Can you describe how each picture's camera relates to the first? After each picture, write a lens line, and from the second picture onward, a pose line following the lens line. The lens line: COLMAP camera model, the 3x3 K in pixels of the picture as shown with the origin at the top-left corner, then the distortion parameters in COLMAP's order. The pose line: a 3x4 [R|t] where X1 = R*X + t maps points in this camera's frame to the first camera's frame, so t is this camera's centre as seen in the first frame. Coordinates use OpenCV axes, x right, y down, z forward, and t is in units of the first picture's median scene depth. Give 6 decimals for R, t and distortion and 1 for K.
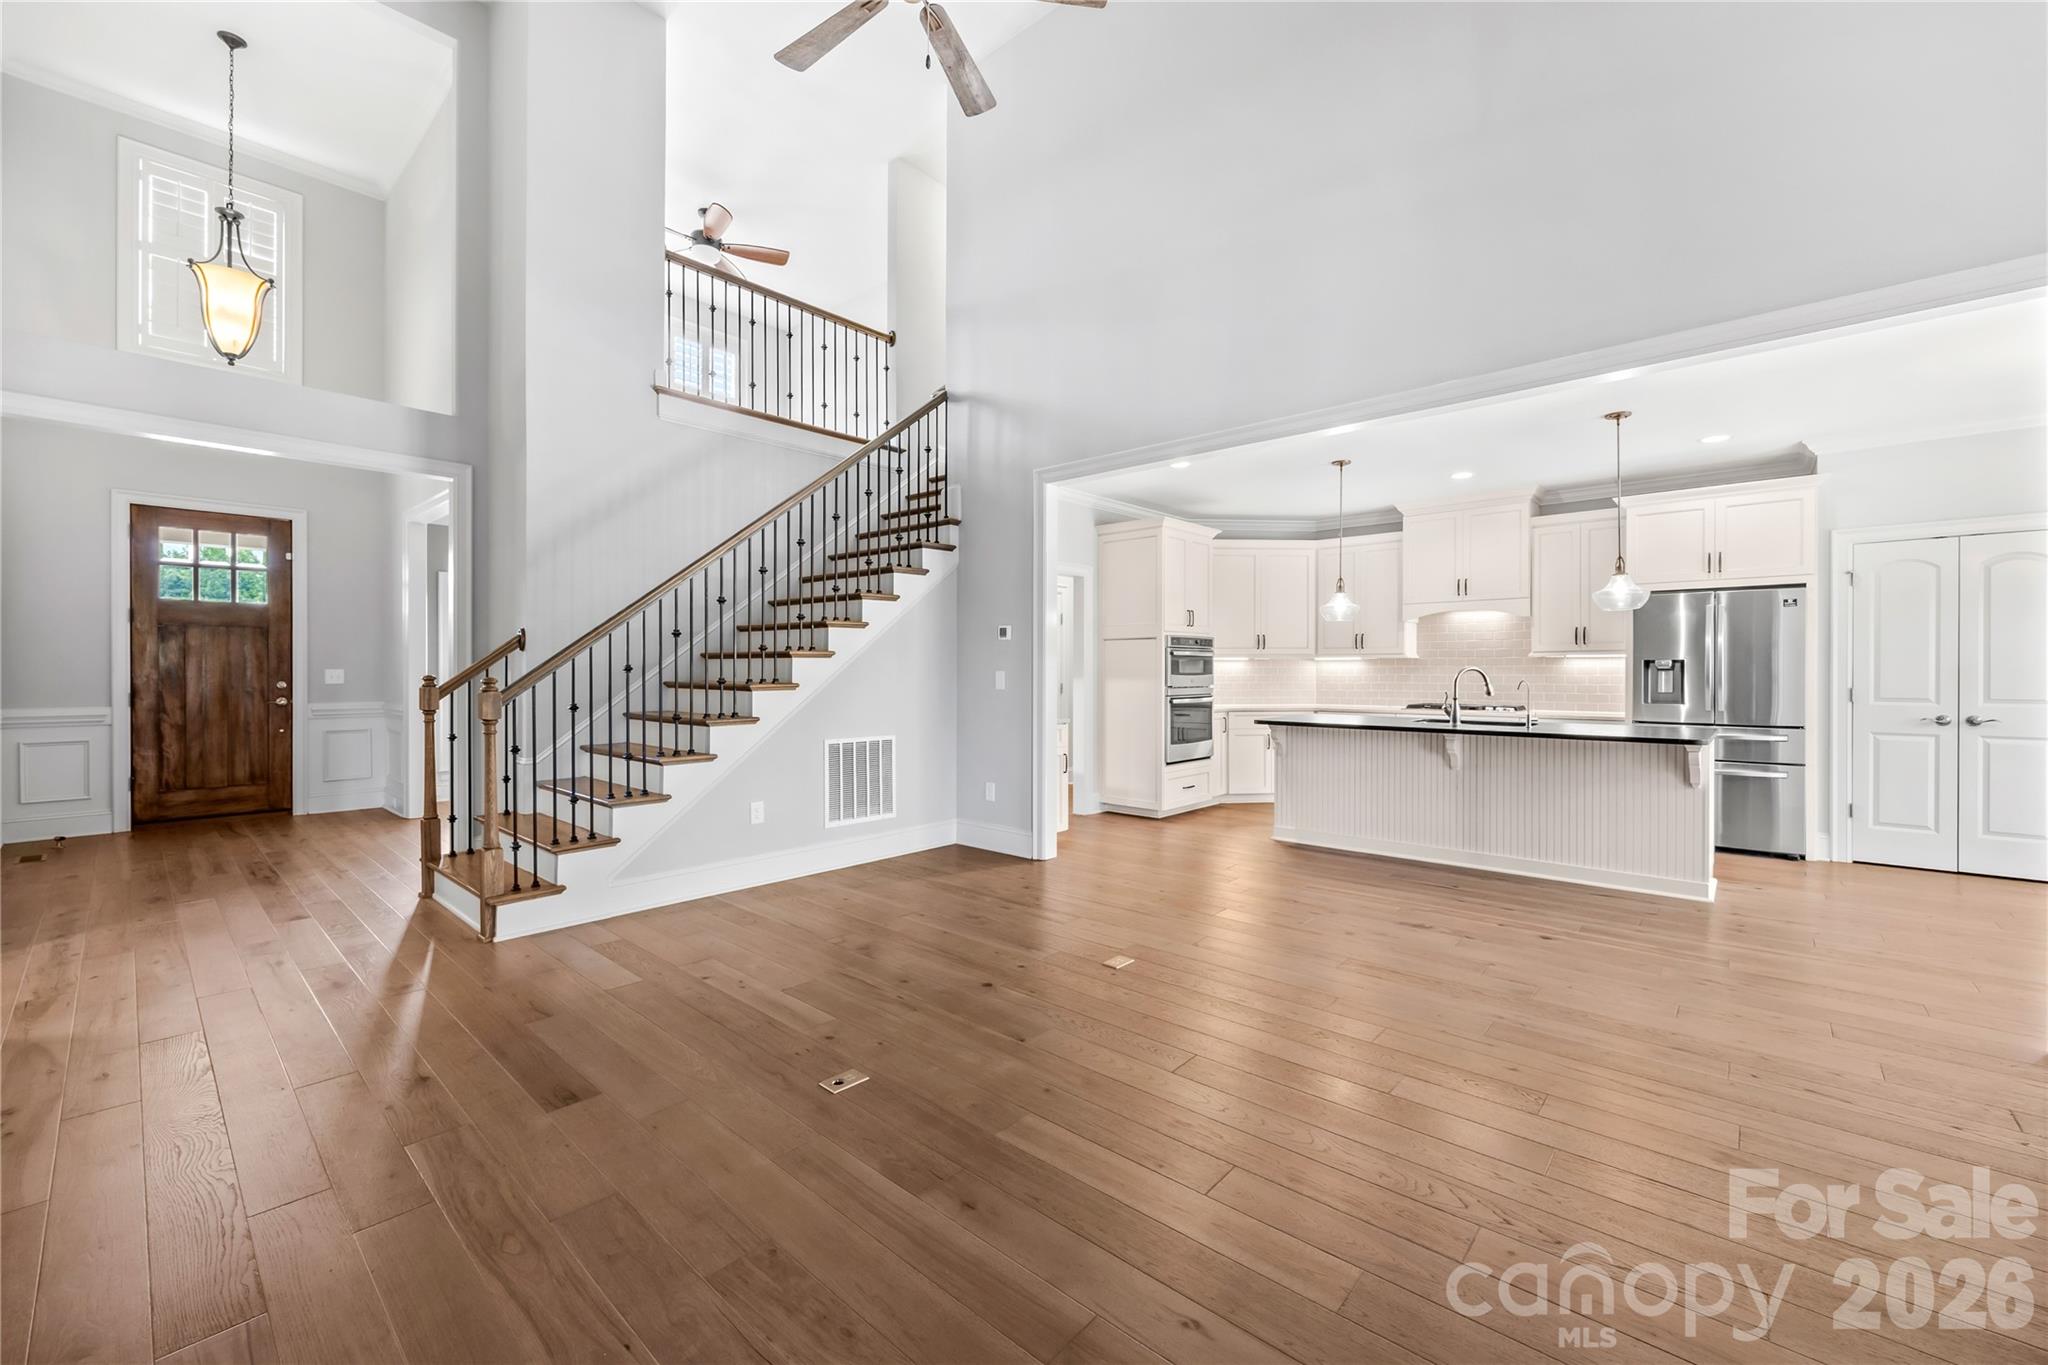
lens RADIAL K [[799.9, 0, 1025.6], [0, 799.9, 676.6], [0, 0, 1]] dist [0.004448, 0.000174]
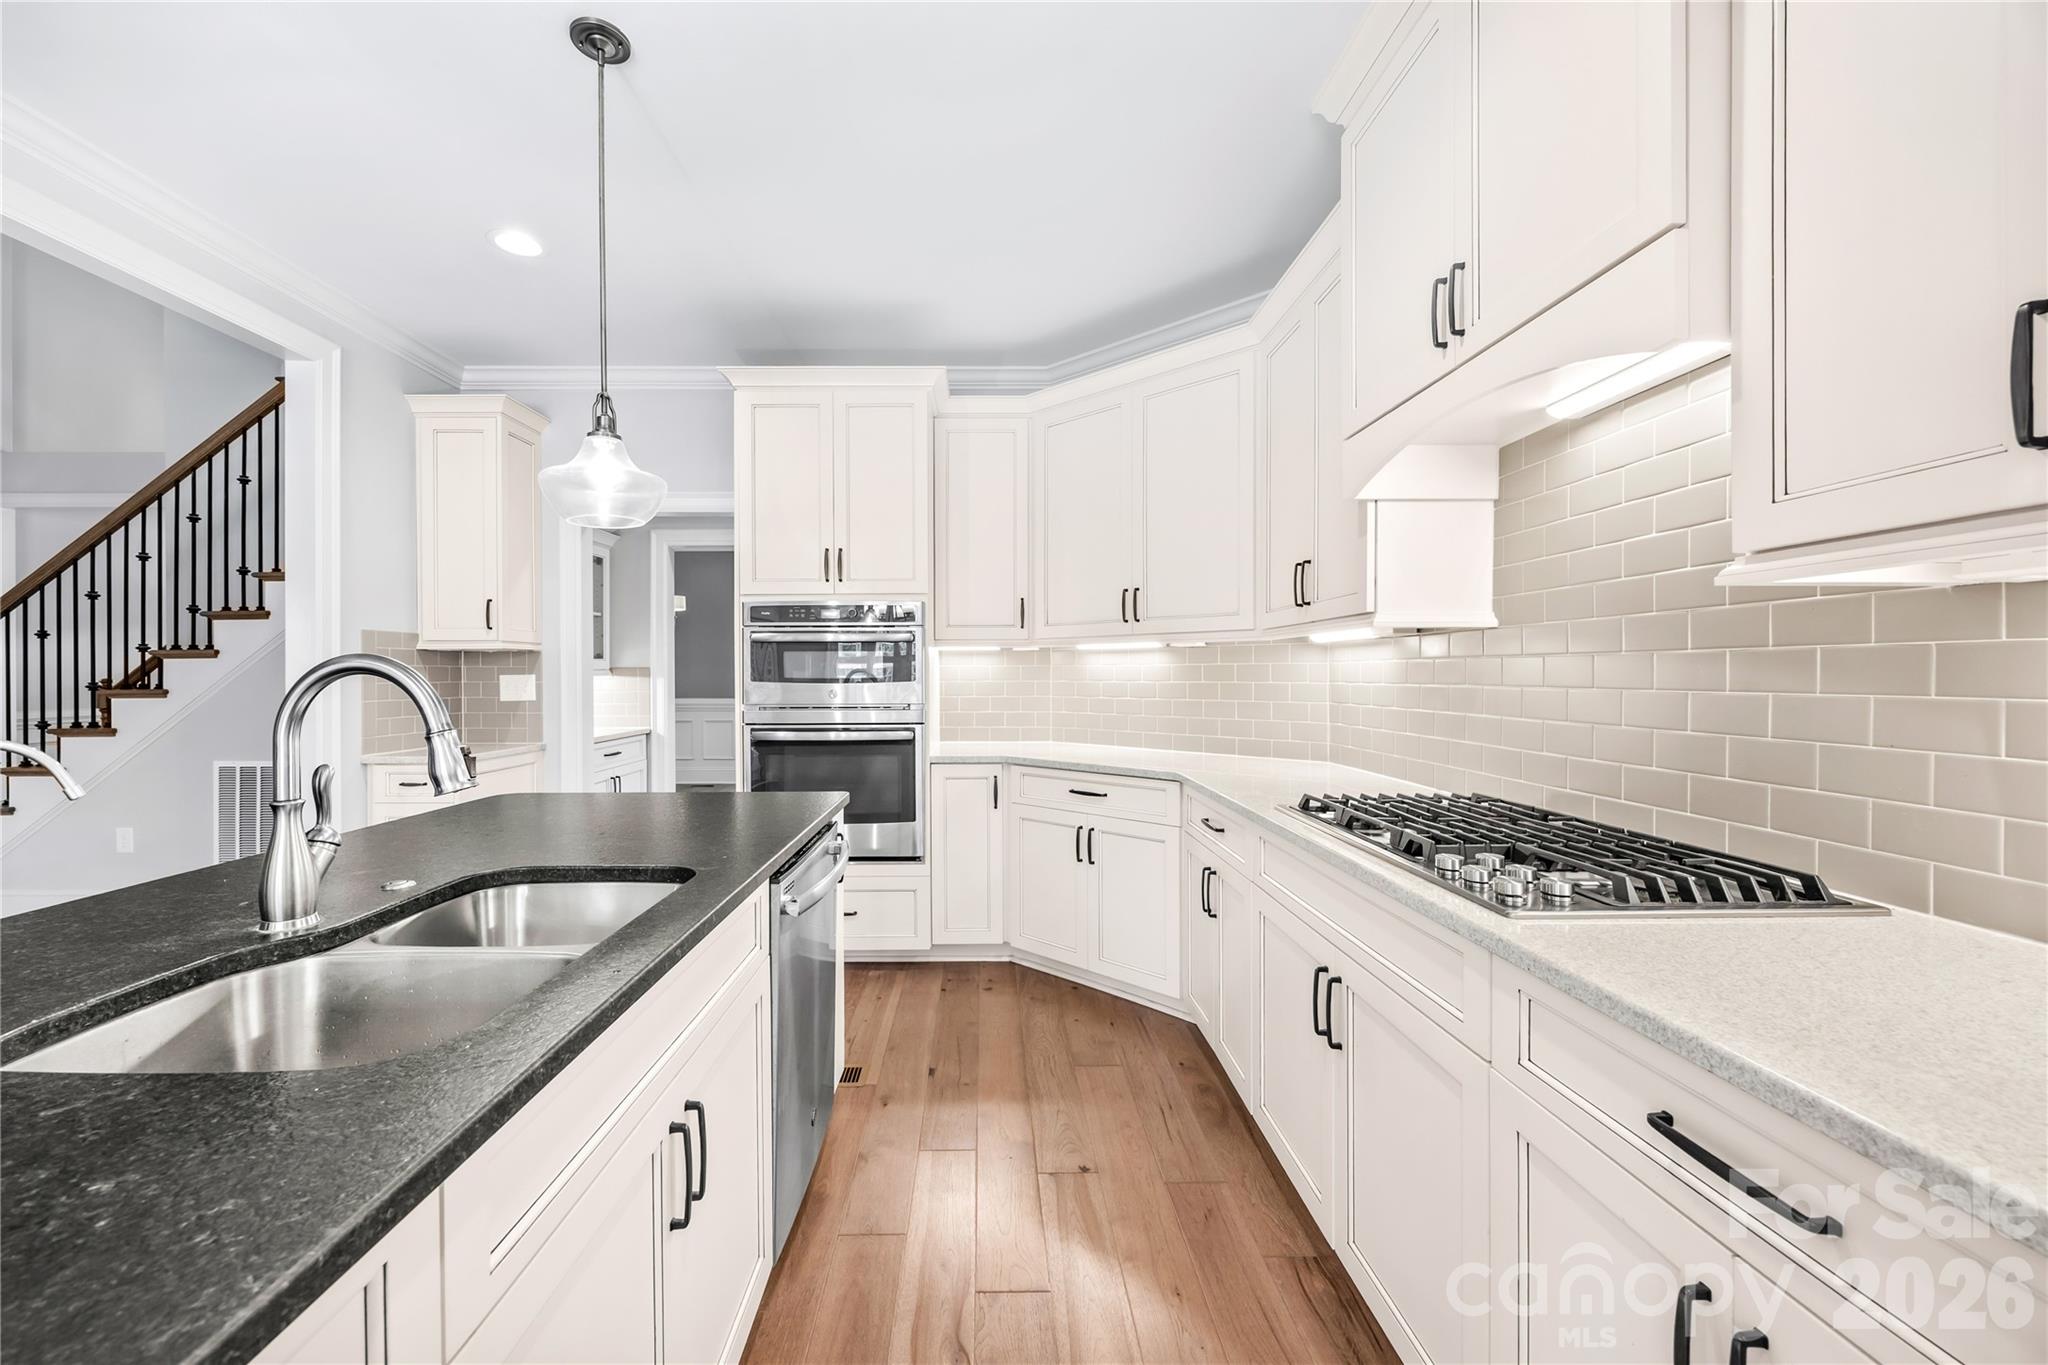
lens RADIAL K [[799.9, 0, 1012.8], [0, 799.9, 680.4], [0, 0, 1]] dist [0.004448, 0.000174]
pose [[0.672913, 0.001129, -0.739721, 0.634046], [-0.003538, 0.999992, -0.001692, -0.002530], [0.739713, 0.003755, 0.672912, 0.749278]]
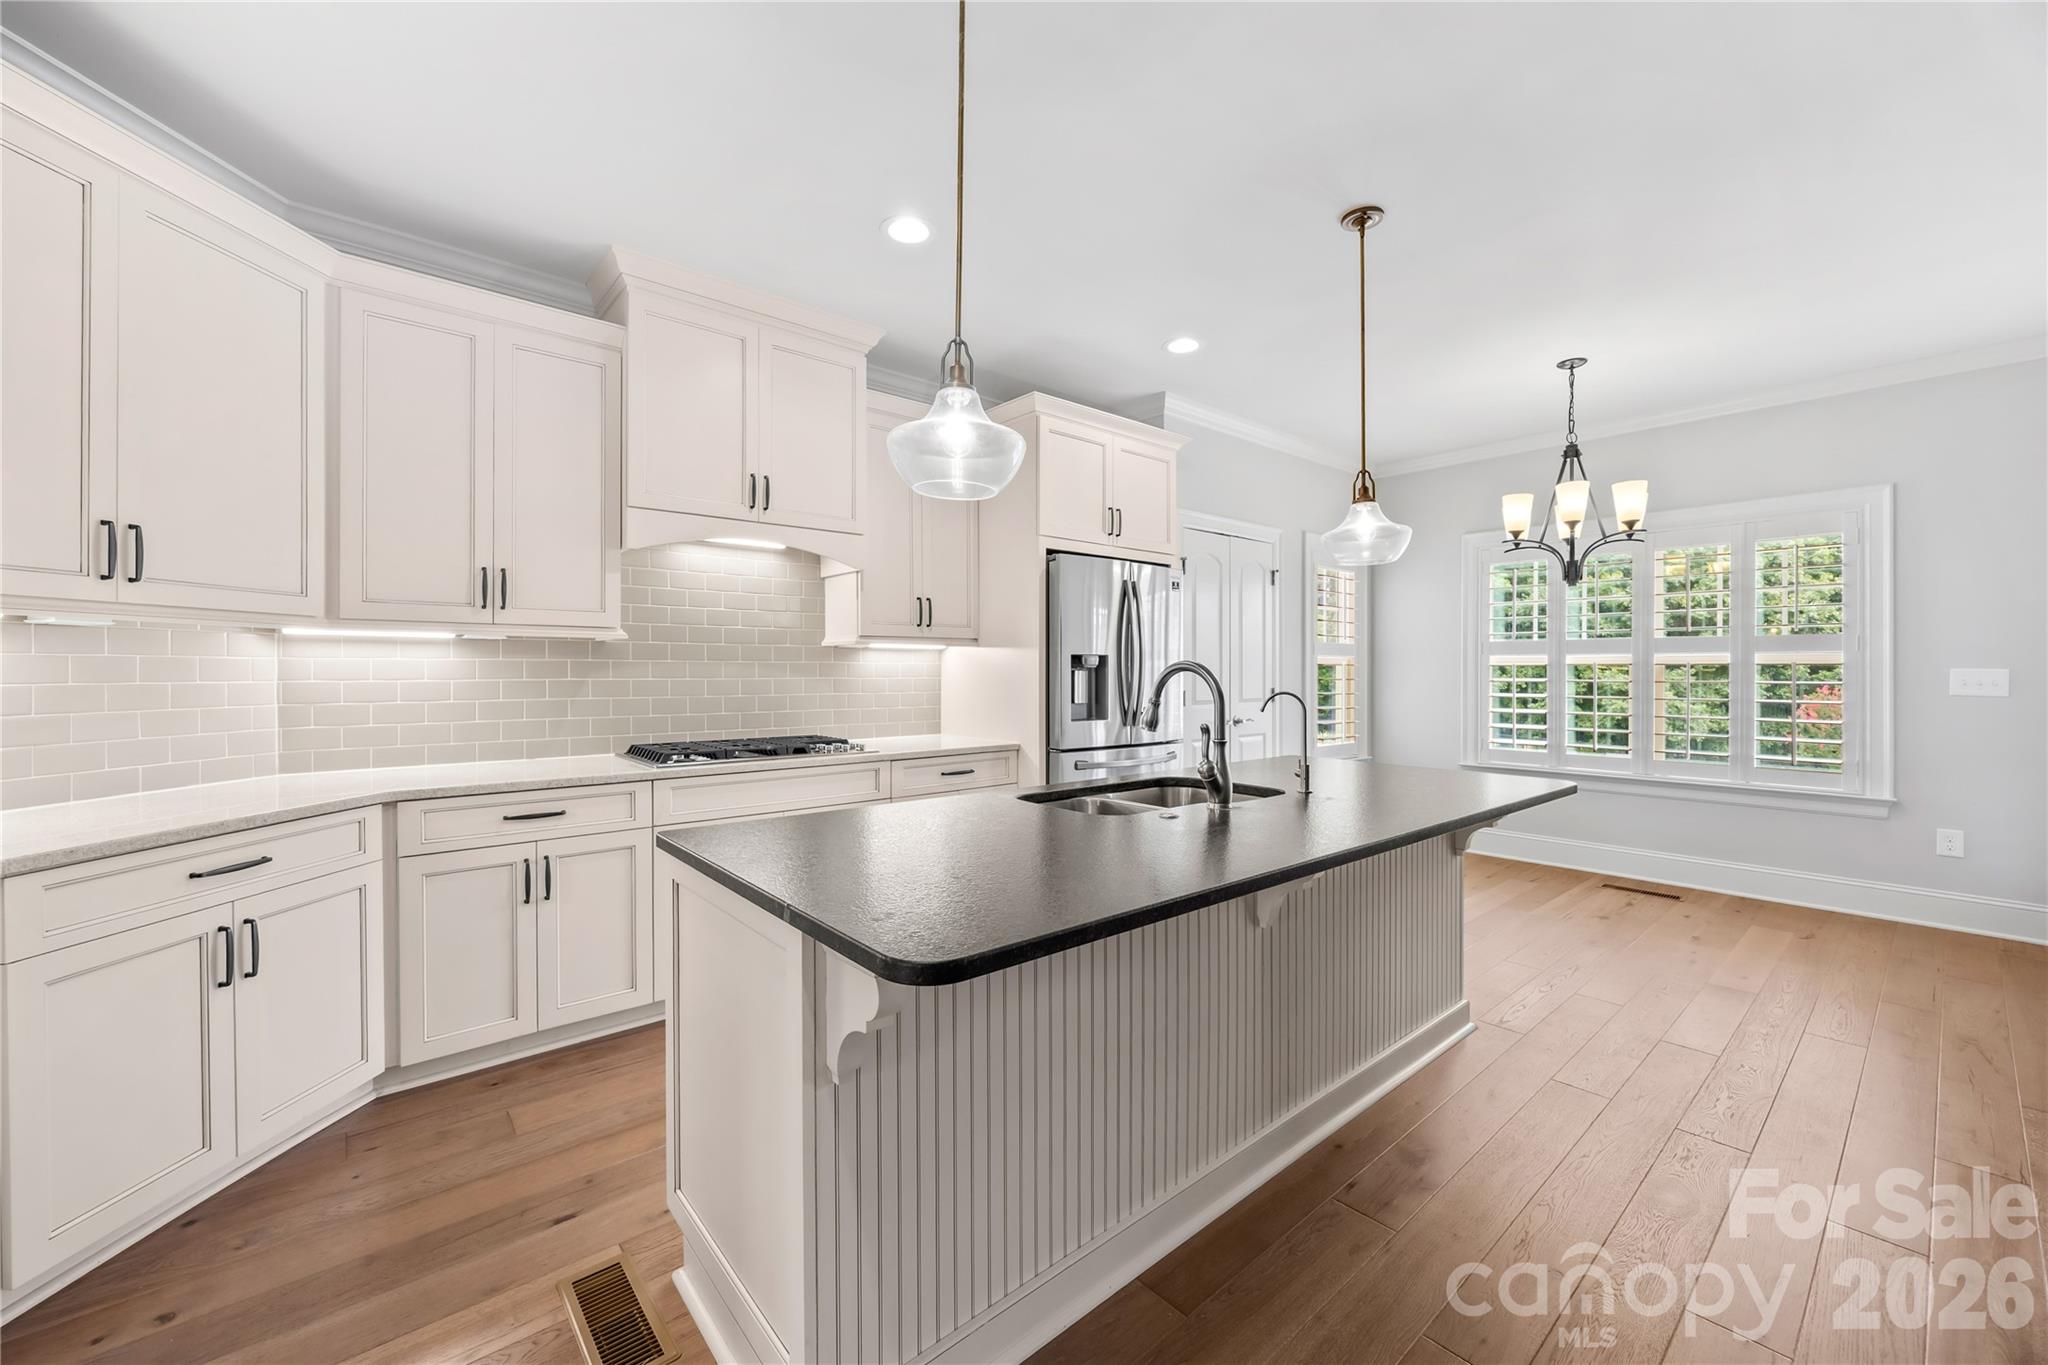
lens RADIAL K [[799.9, 0, 1023.0], [0, 799.9, 674.8], [0, 0, 1]] dist [0.004448, 0.000174]
pose [[0.132655, -0.004485, 0.991152, 0.101876], [0.000122, 0.999990, 0.004508, -0.006493], [-0.991162, -0.000477, 0.132654, 0.781695]]
